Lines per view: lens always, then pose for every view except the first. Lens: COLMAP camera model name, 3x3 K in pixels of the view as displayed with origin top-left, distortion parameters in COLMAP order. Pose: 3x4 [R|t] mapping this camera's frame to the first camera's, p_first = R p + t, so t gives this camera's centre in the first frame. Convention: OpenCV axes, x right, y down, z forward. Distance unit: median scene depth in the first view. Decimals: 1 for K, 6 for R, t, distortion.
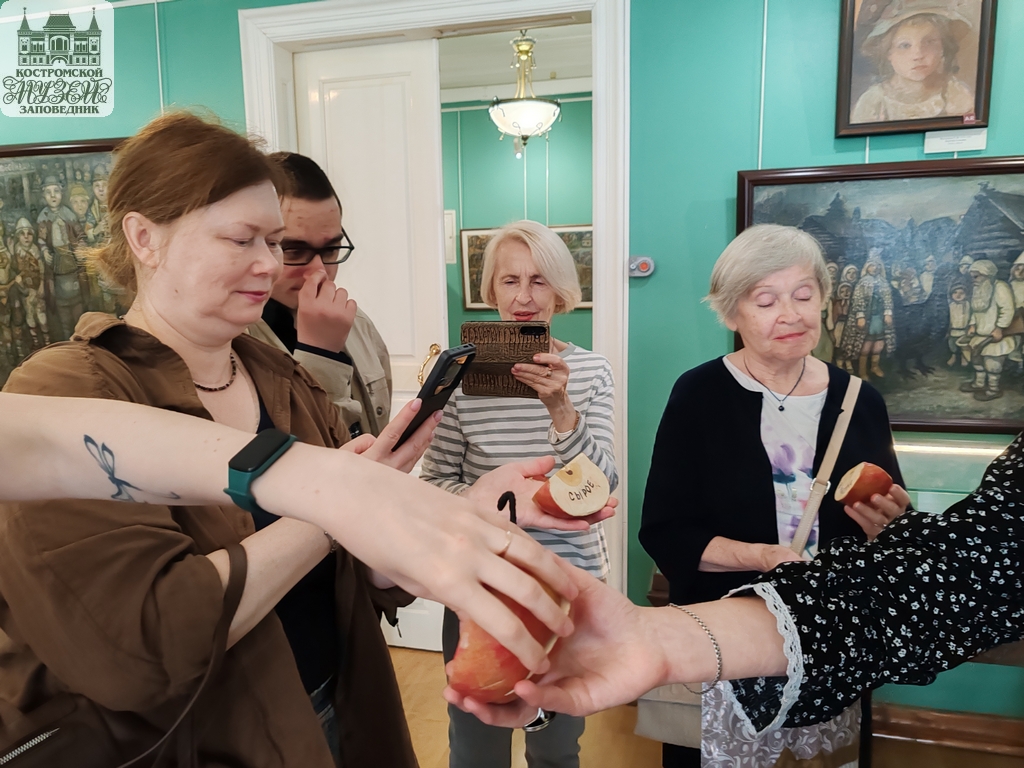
lens RADIAL K [[788.4, 0, 511.7], [0, 788.4, 382.7], [0, 0, 1]] dist [0.035418, -0.005203]
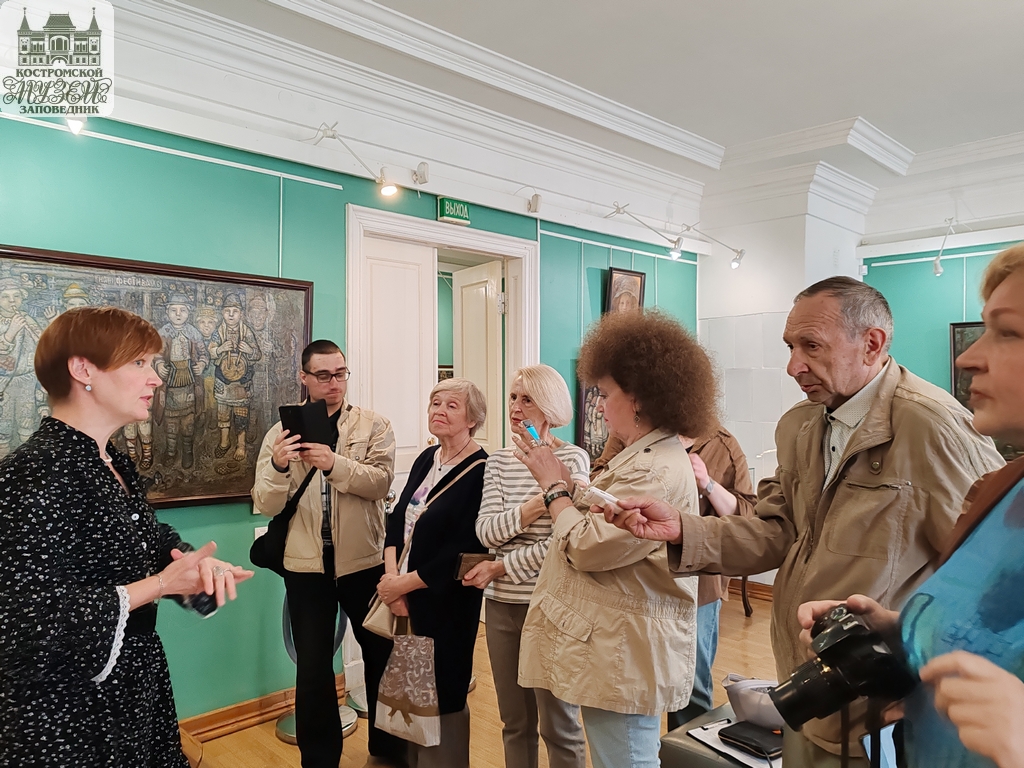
lens RADIAL K [[788.4, 0, 511.6], [0, 788.4, 386.4], [0, 0, 1]] dist [0.035418, -0.005203]
pose [[0.515939, 0.026611, 0.856212, -1.249758], [0.095002, 0.991574, -0.088064, -0.001739], [-0.851341, 0.126778, 0.509063, 0.089543]]
